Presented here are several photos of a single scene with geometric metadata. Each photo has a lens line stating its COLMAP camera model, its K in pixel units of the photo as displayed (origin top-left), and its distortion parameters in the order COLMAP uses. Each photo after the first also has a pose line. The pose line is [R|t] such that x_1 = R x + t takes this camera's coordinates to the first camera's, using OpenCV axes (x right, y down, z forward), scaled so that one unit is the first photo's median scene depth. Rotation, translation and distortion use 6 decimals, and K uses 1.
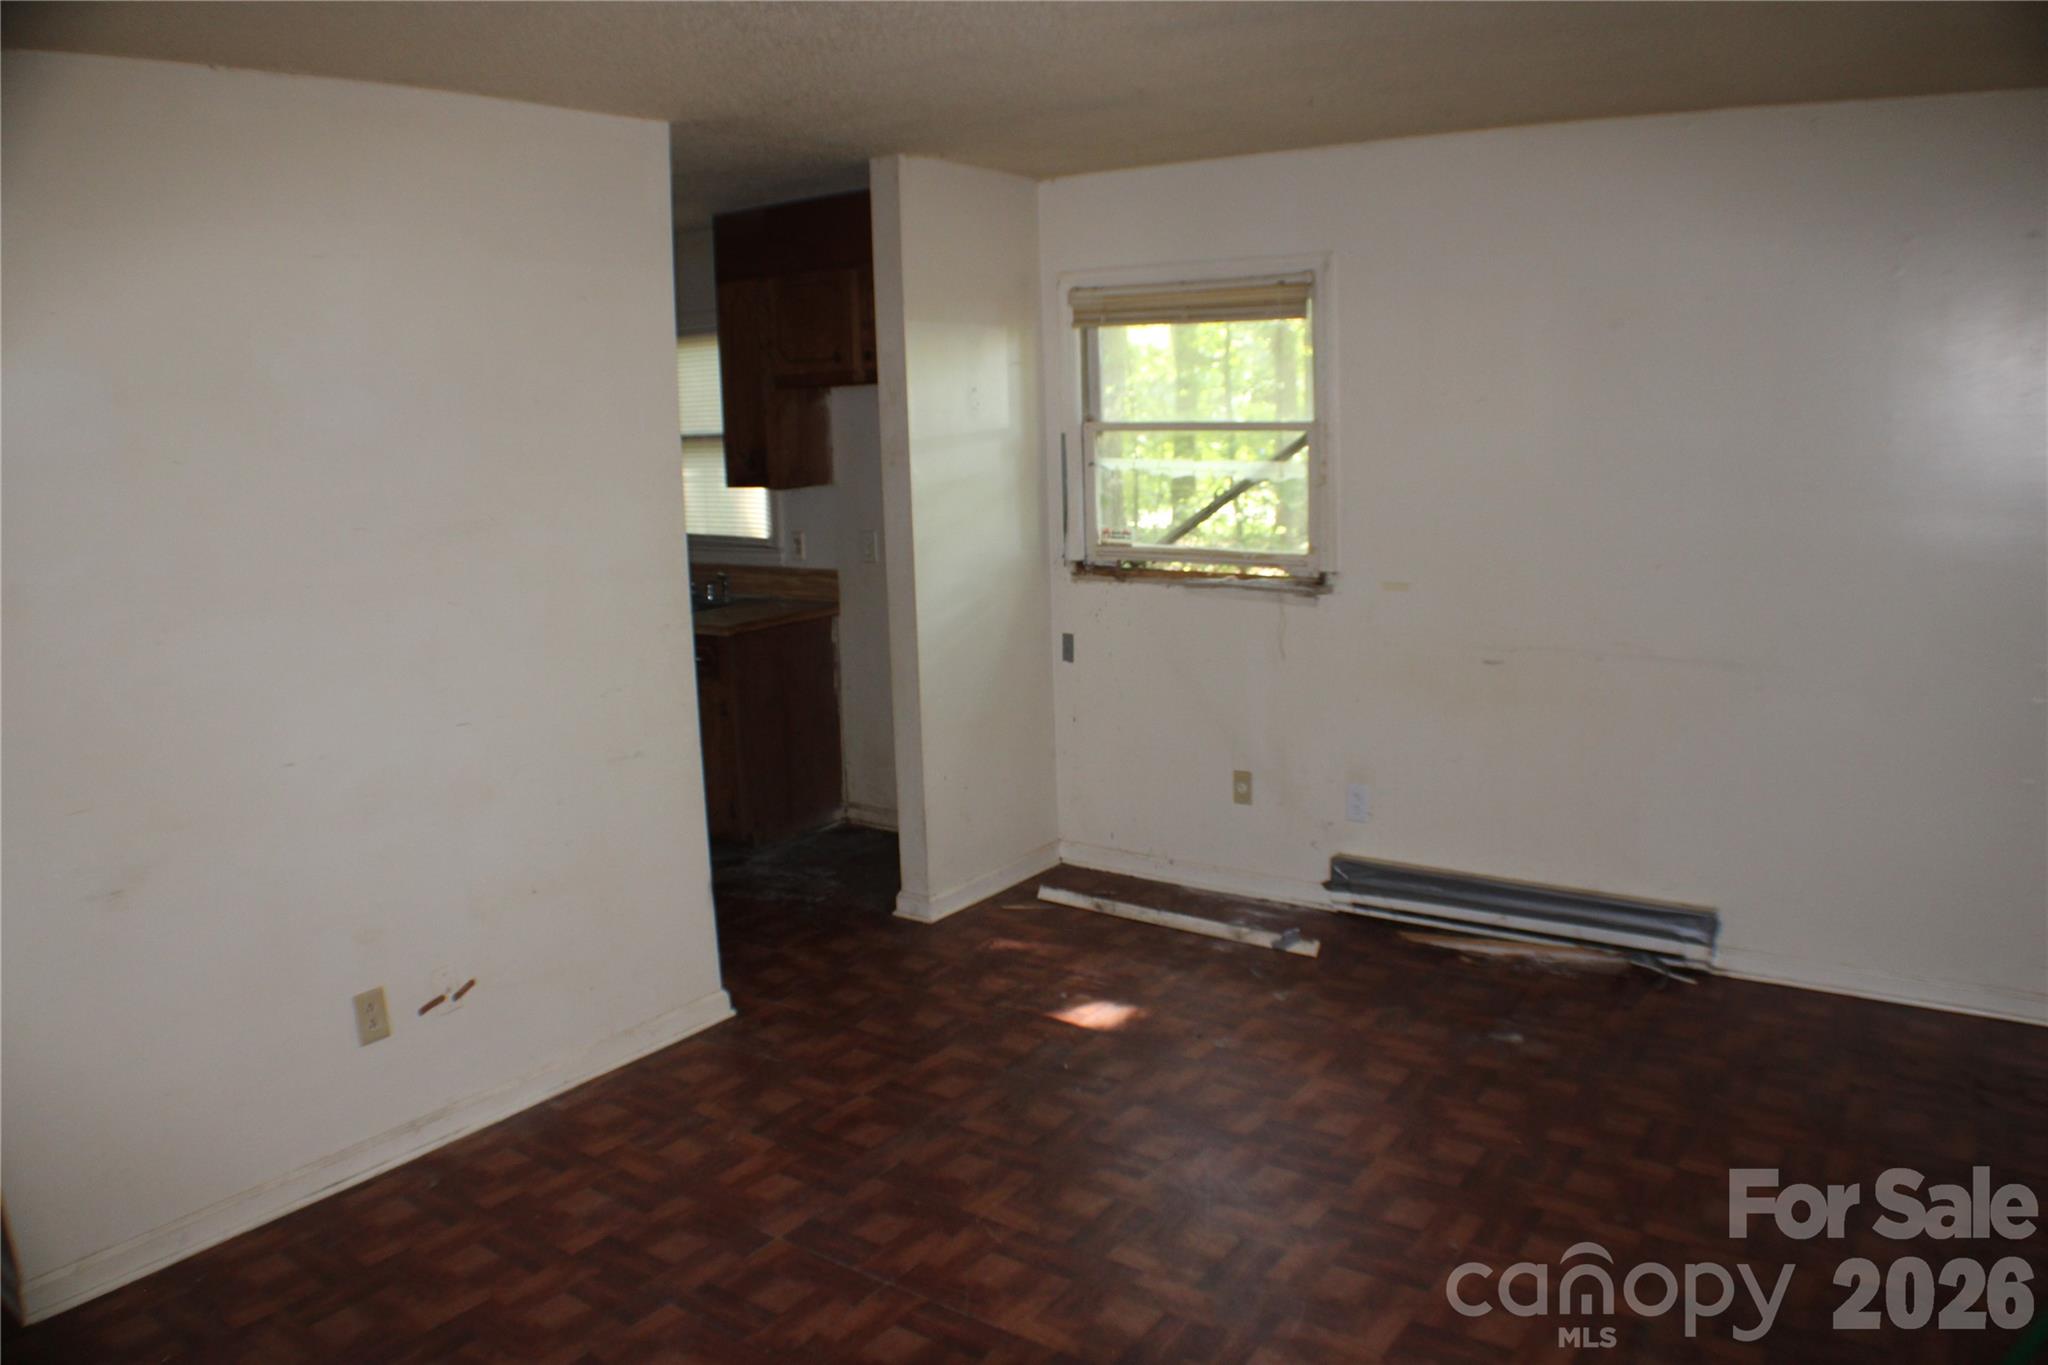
lens RADIAL K [[1474.5, 0, 1013.9], [0, 1474.5, 677.8], [0, 0, 1]] dist [-0.213350, 0.066970]
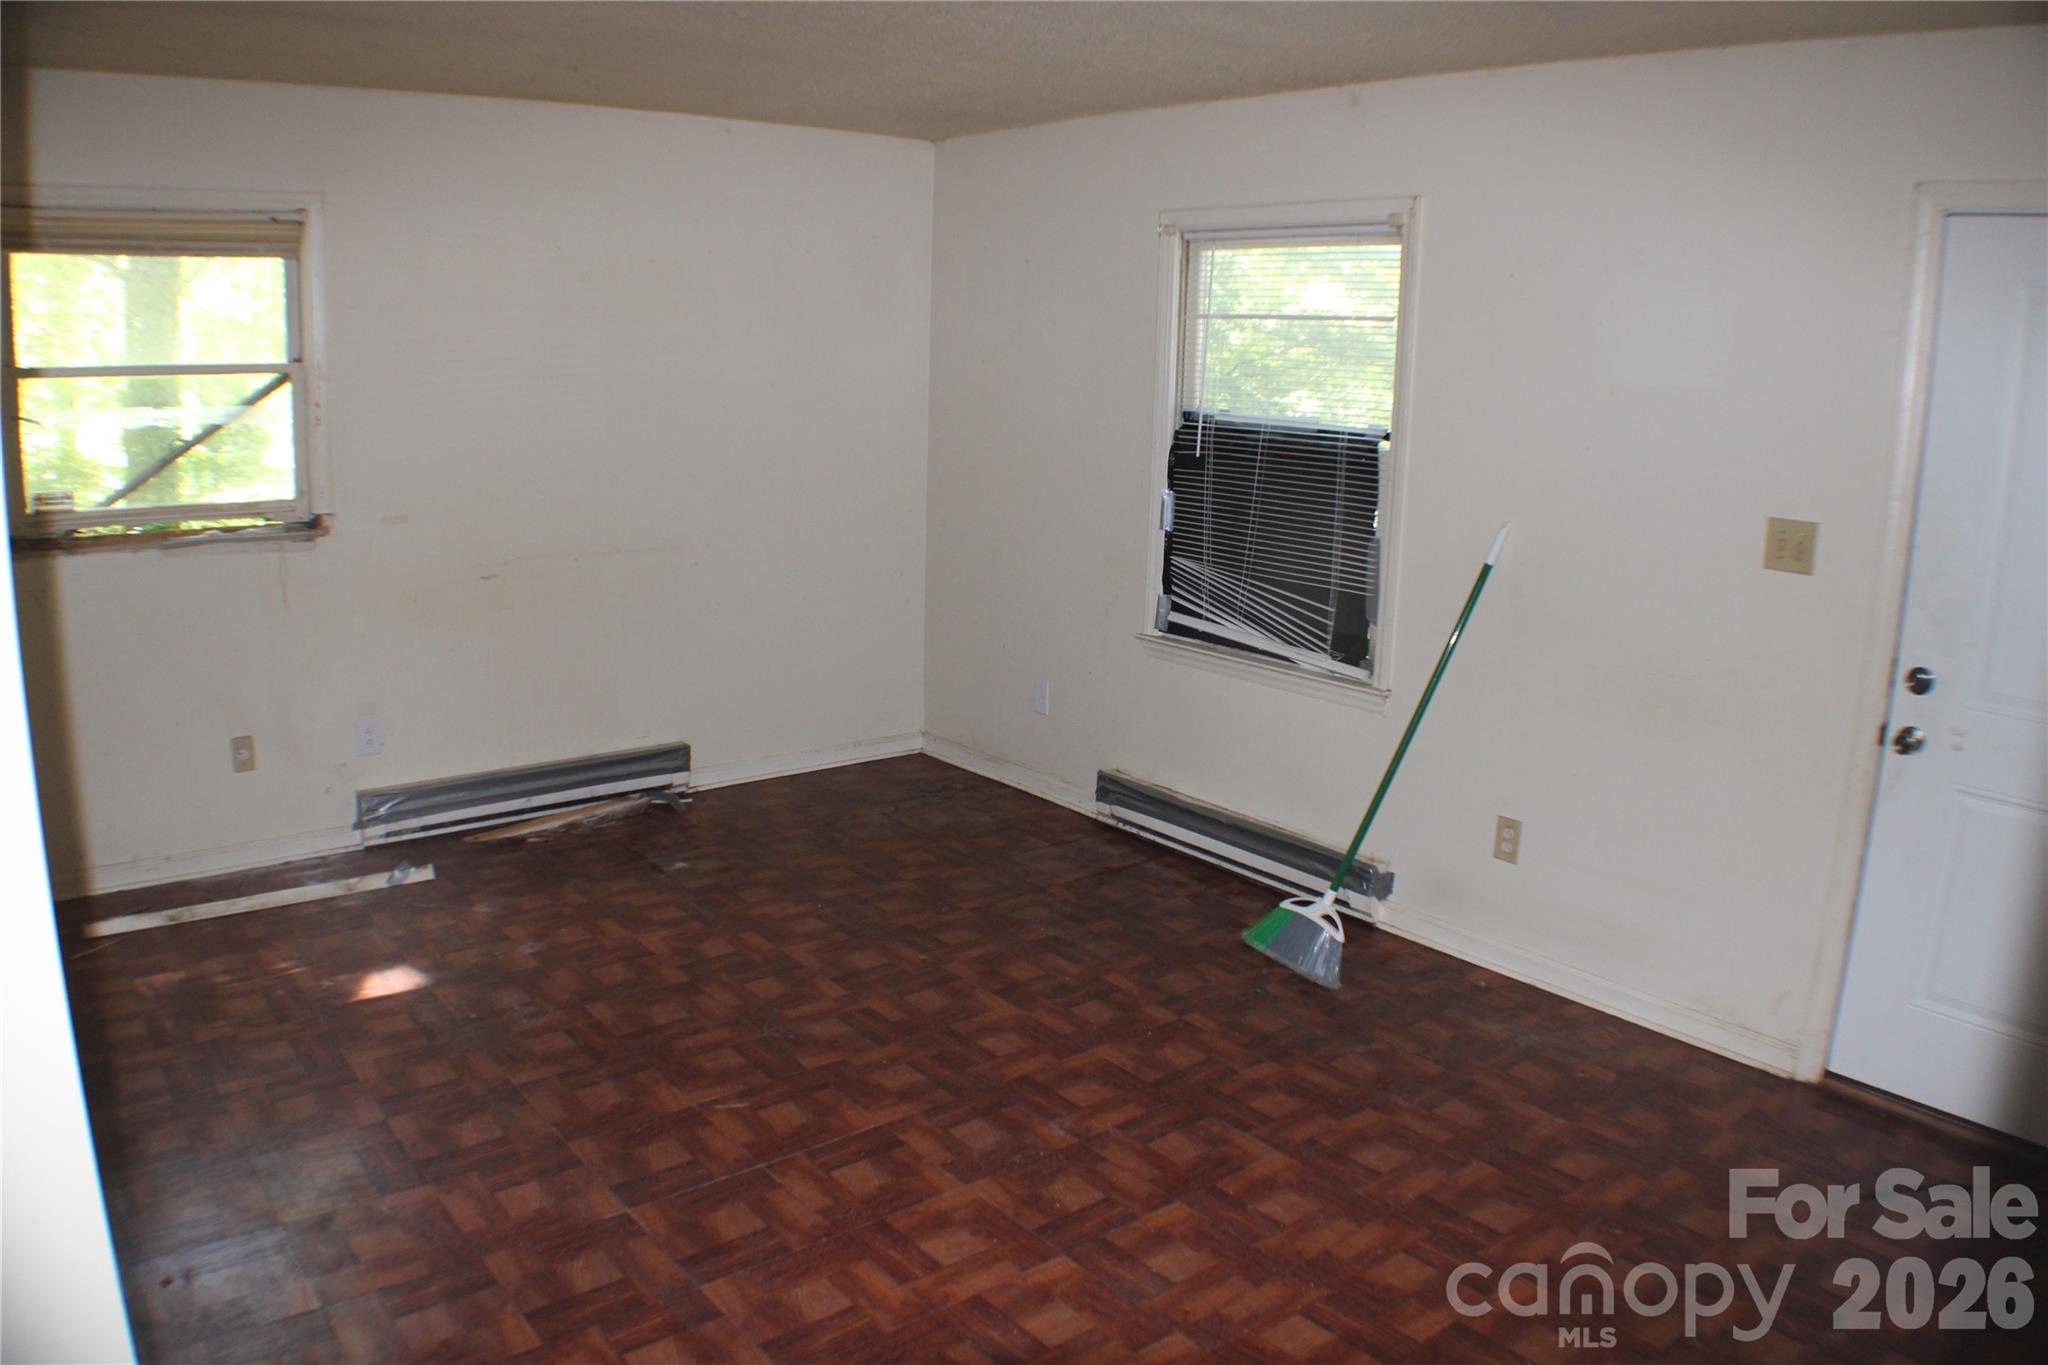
lens RADIAL K [[1474.5, 0, 1013.9], [0, 1474.5, 677.8], [0, 0, 1]] dist [-0.213350, 0.066970]
pose [[0.261733, -0.170525, 0.949956, -0.604834], [0.138703, 0.980696, 0.137828, -0.029754], [-0.955122, 0.095687, 0.280332, 0.299648]]
